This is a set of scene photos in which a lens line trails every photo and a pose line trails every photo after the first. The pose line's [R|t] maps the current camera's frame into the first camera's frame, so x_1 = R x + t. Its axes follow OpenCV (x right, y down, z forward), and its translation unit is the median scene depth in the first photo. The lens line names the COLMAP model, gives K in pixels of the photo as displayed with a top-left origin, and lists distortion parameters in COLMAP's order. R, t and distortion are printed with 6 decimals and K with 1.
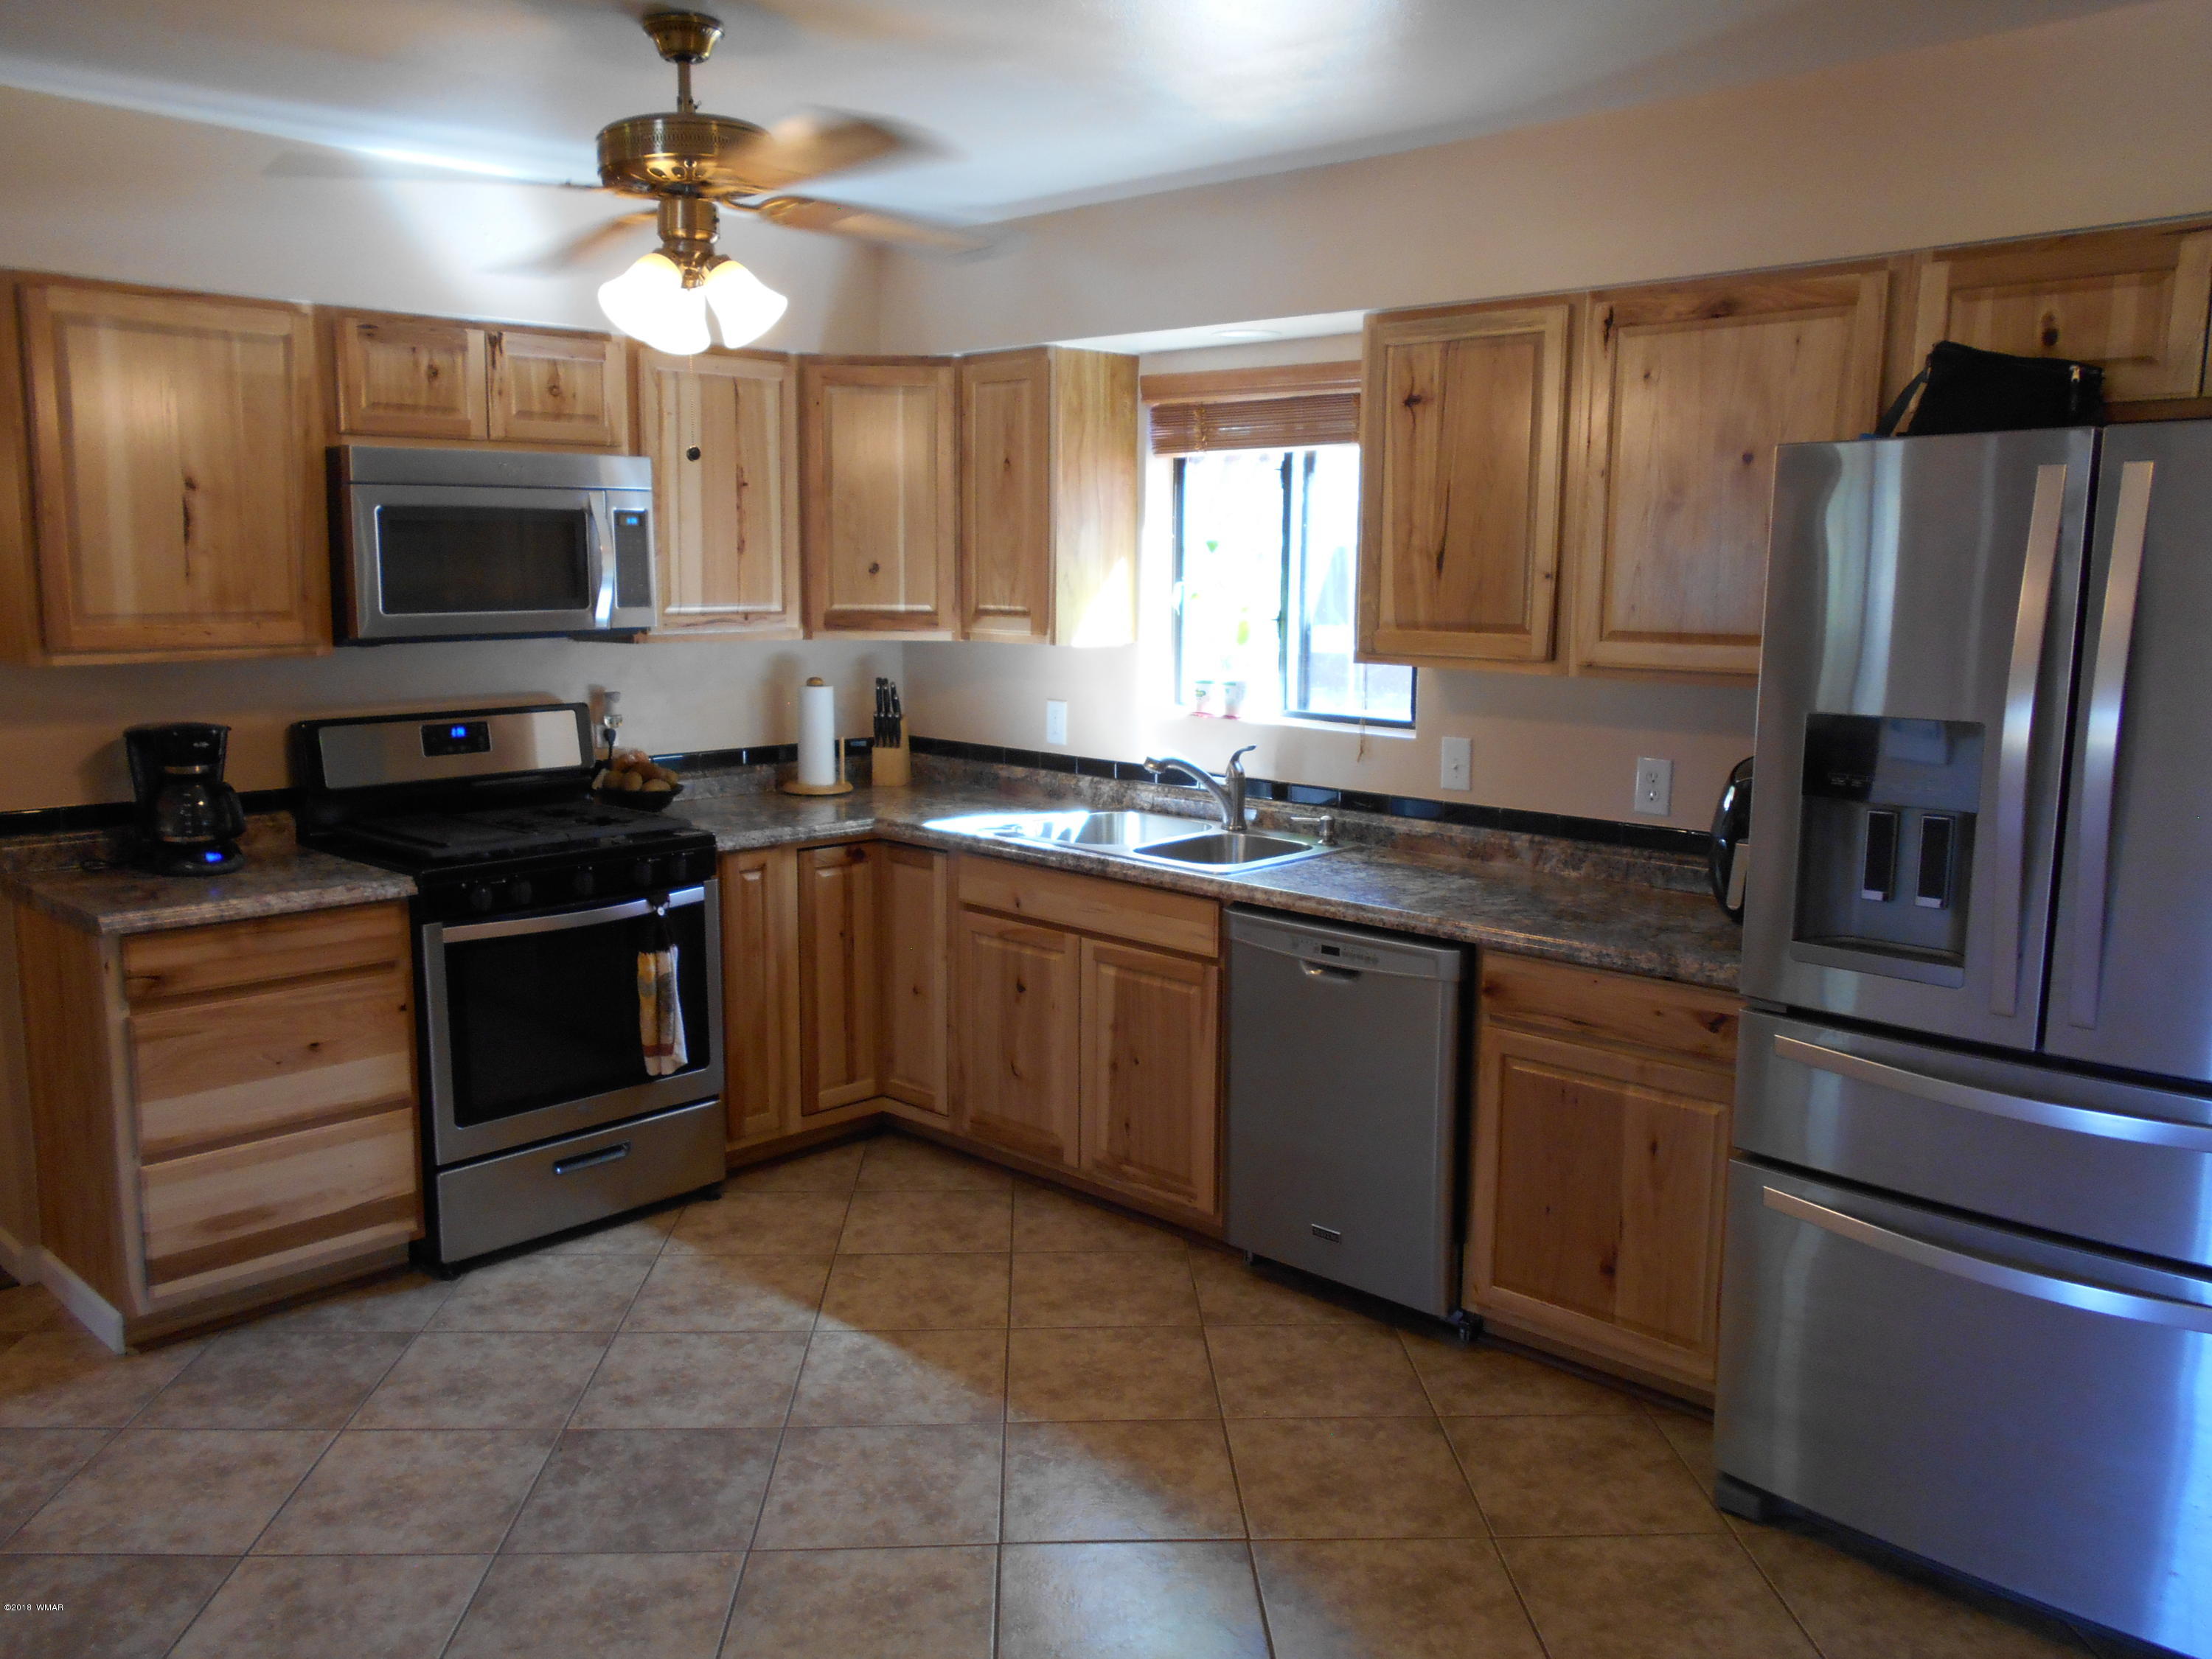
lens RADIAL K [[1757.2, 0, 1099.6], [0, 1757.2, 828.8], [0, 0, 1]] dist [-0.003890, 0.048428]
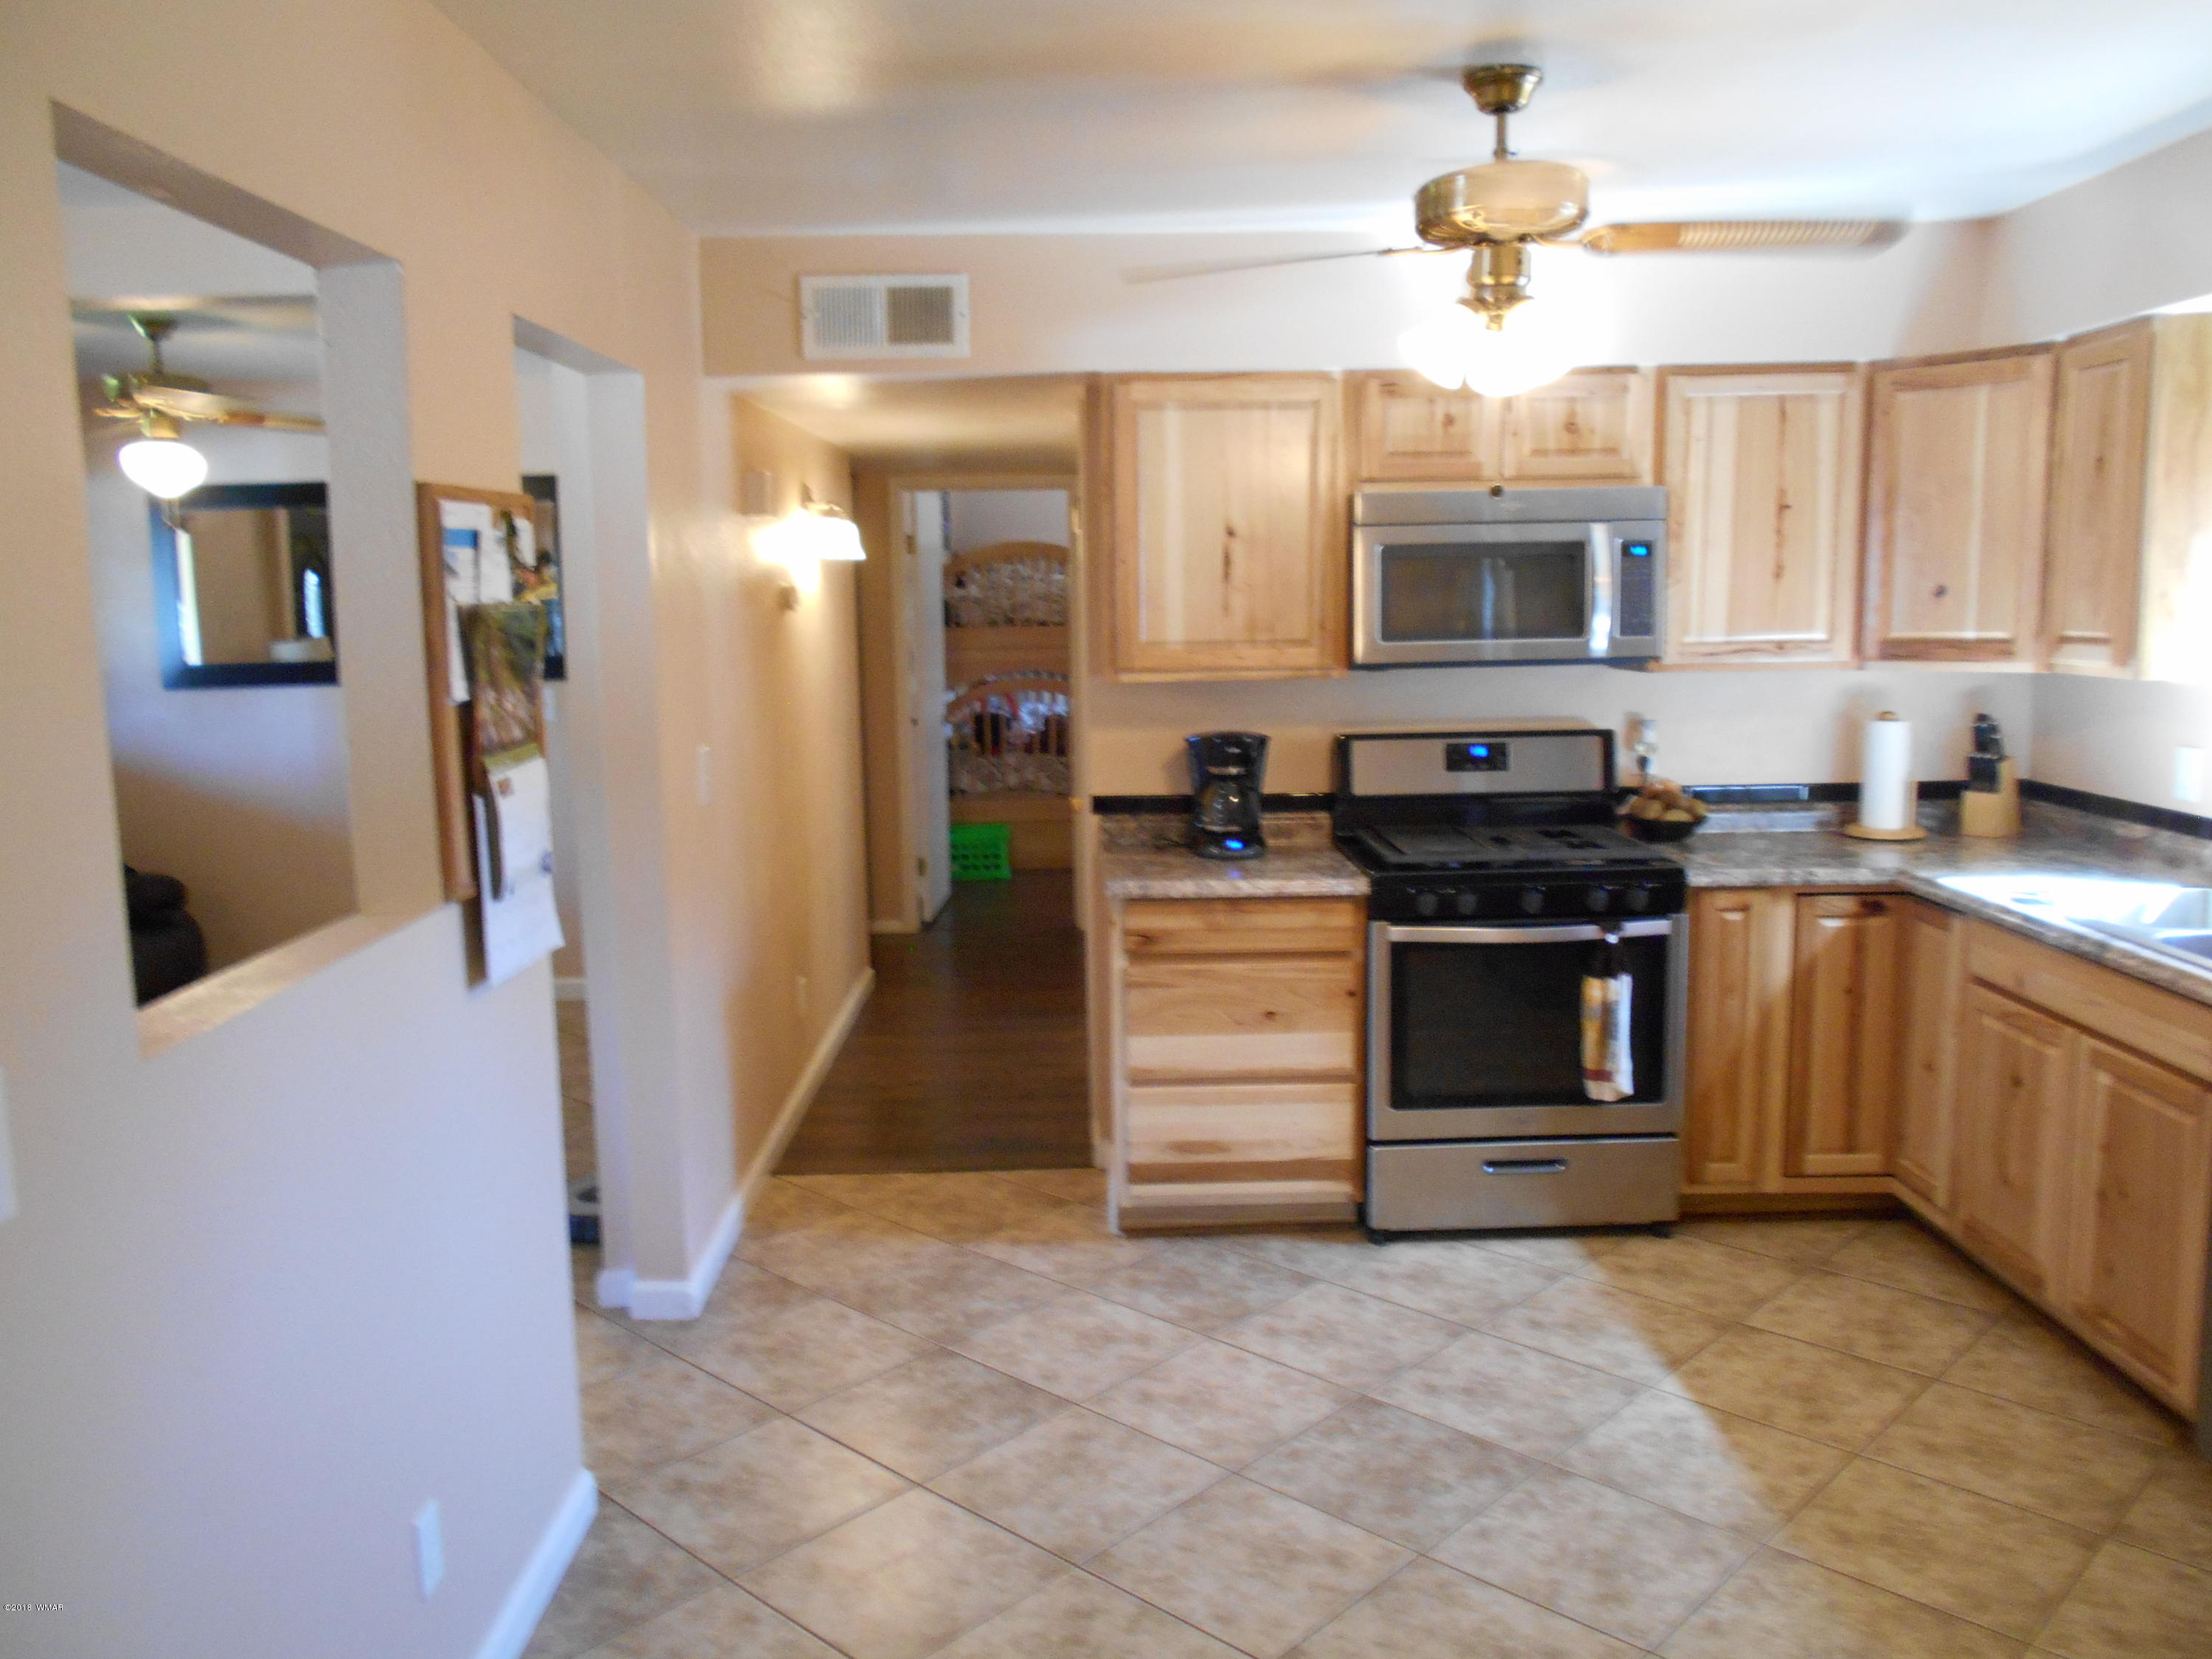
lens RADIAL K [[1757.2, 0, 1118.4], [0, 1757.2, 835.3], [0, 0, 1]] dist [-0.003890, 0.048428]
pose [[0.706870, 0.083094, -0.702446, 0.277779], [-0.087310, 0.995732, 0.029928, -0.018923], [0.701934, 0.040176, 0.711108, 0.095505]]
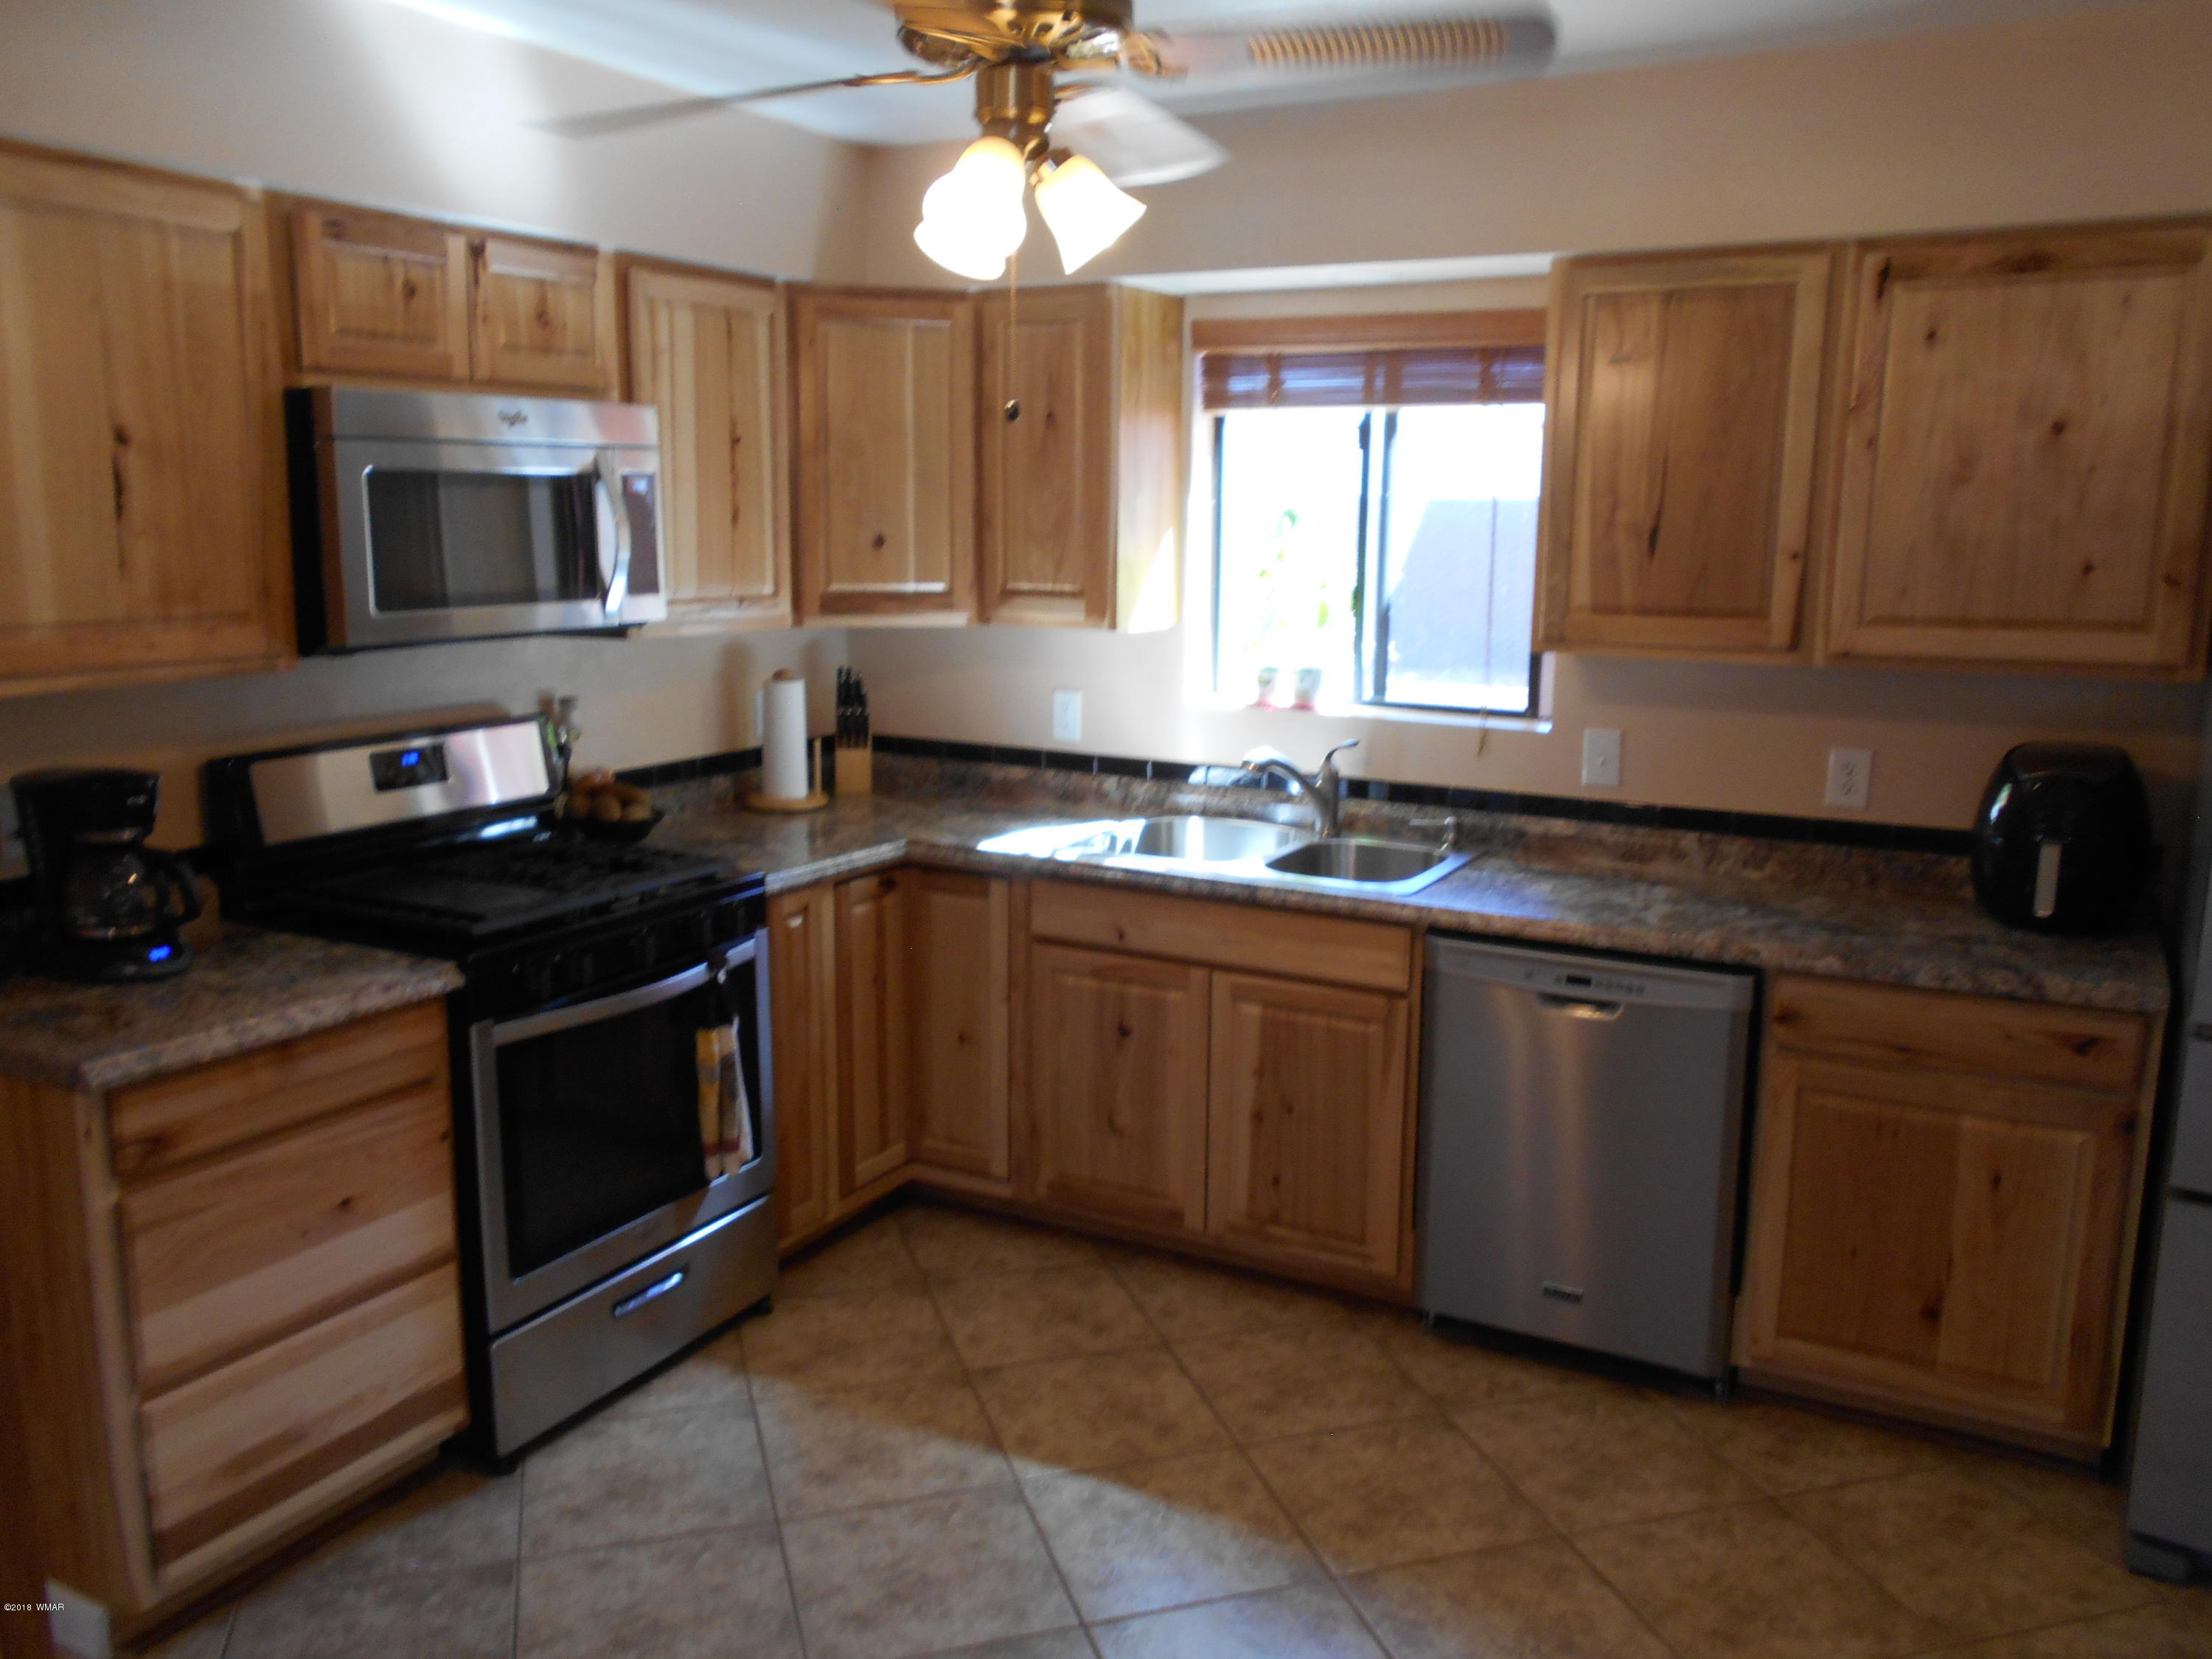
lens RADIAL K [[1757.2, 0, 1134.8], [0, 1757.2, 839.7], [0, 0, 1]] dist [-0.003890, 0.048428]
pose [[0.965702, -0.047661, 0.255239, -0.298026], [0.038683, 0.998447, 0.040082, -0.044596], [-0.256753, -0.028834, 0.966047, 0.195088]]
